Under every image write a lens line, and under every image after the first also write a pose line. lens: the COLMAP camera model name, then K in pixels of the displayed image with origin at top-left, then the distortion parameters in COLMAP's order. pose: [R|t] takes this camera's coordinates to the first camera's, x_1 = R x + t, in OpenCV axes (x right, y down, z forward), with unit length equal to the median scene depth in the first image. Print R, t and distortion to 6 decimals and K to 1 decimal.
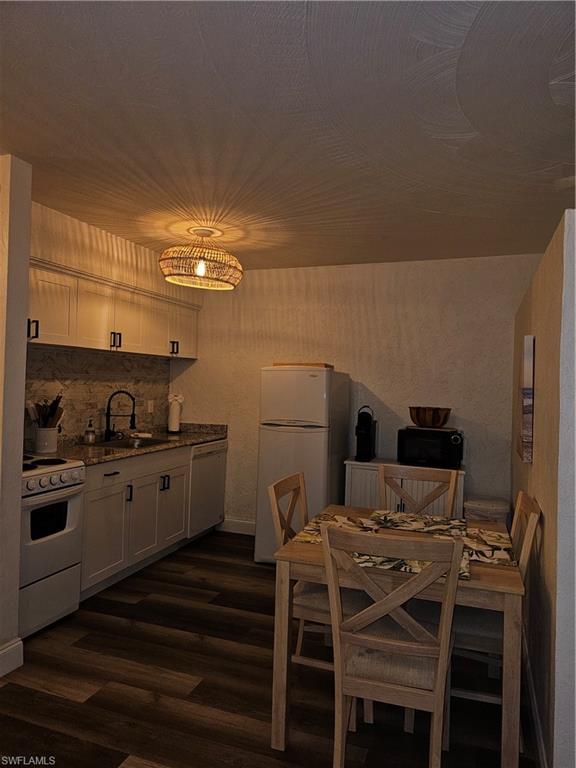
lens RADIAL K [[520.1, 0, 289.5], [0, 520.1, 380.3], [0, 0, 1]] dist [0.046359, -0.041119]
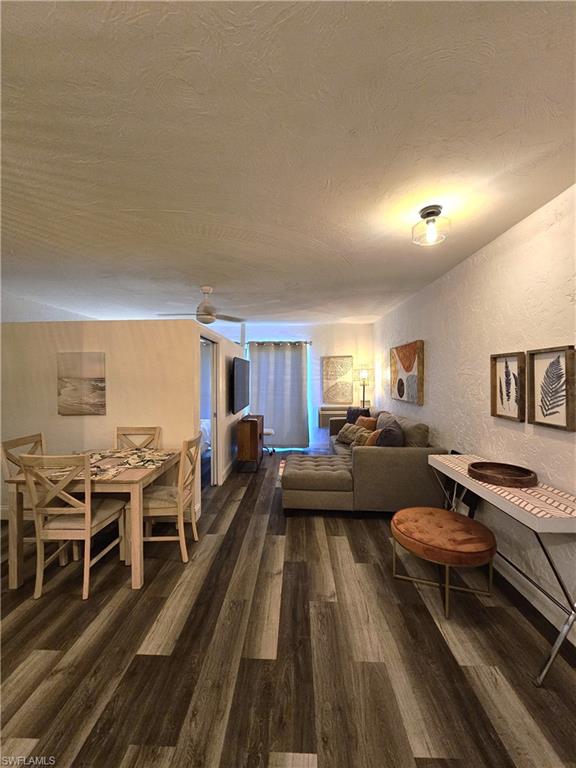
lens RADIAL K [[311.5, 0, 285.6], [0, 311.5, 382.2], [0, 0, 1]] dist [-0.000713, -0.000245]
pose [[-0.307219, -0.040119, 0.950793, -0.608600], [-0.010038, 0.999192, 0.038918, -0.014855], [-0.951586, 0.002412, -0.307373, 0.463168]]
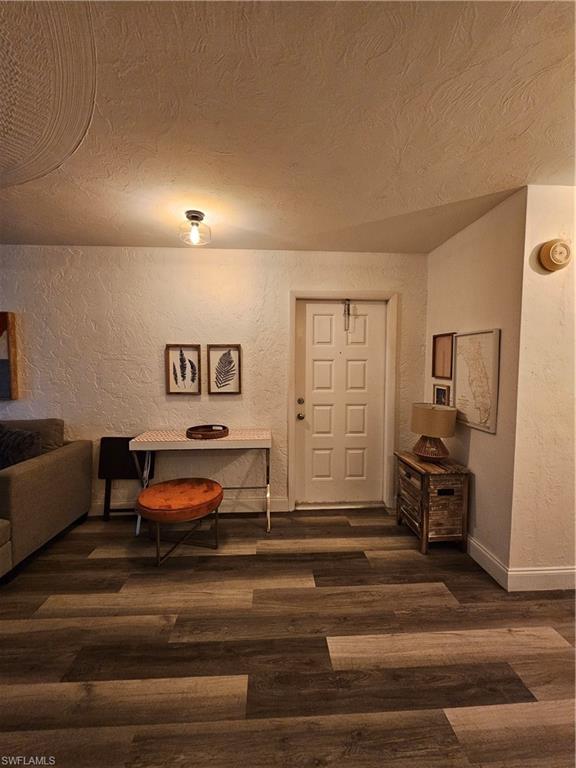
lens RADIAL K [[311.5, 0, 285.6], [0, 311.5, 382.2], [0, 0, 1]] dist [-0.000713, -0.000245]
pose [[-0.920565, -0.007366, -0.390520, -0.118258], [-0.026749, 0.998664, 0.044219, 0.001796], [0.389672, 0.051153, -0.919532, 0.691432]]
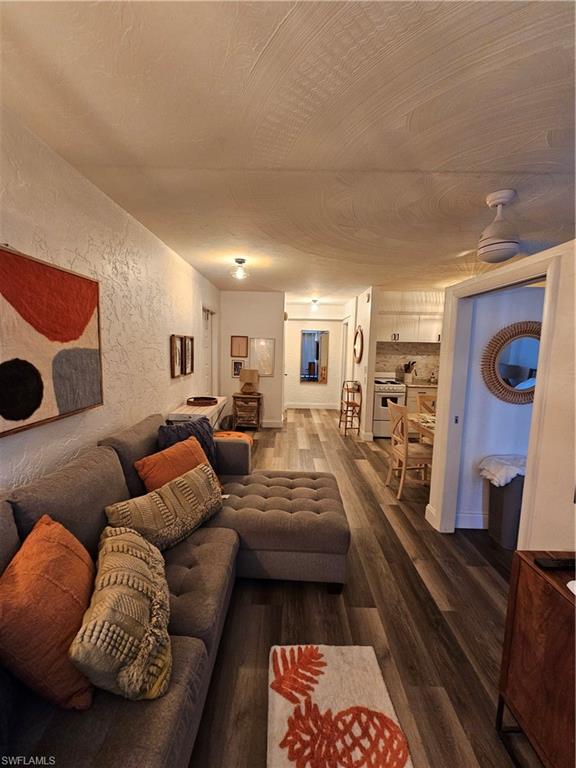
lens RADIAL K [[311.5, 0, 285.6], [0, 311.5, 382.2], [0, 0, 1]] dist [-0.000713, -0.000245]
pose [[0.332541, 0.082736, -0.939453, 0.770174], [-0.006761, 0.996328, 0.085351, 0.005304], [0.943065, -0.022032, 0.331879, -0.109160]]
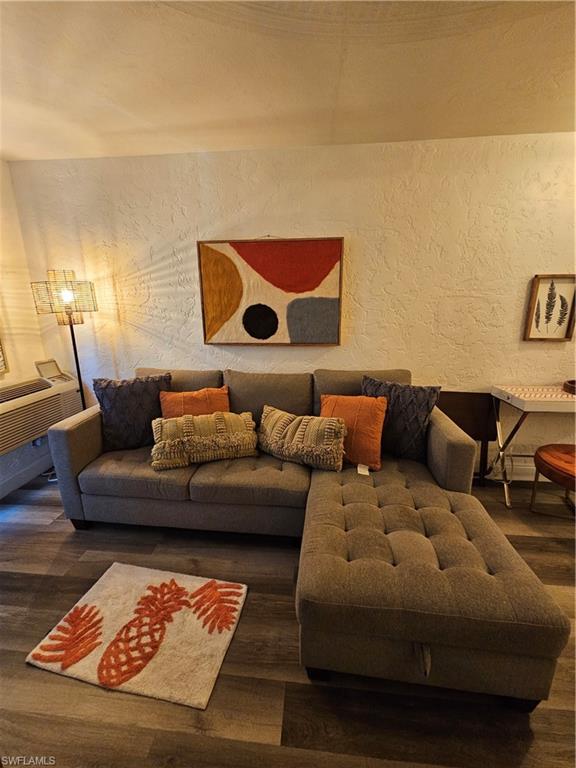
lens RADIAL K [[311.5, 0, 285.6], [0, 311.5, 382.2], [0, 0, 1]] dist [-0.000713, -0.000245]
pose [[-0.969023, 0.041712, -0.243423, 0.447692], [-0.016143, 0.972829, 0.230962, 0.018587], [0.246443, 0.227737, -0.942020, 0.353984]]
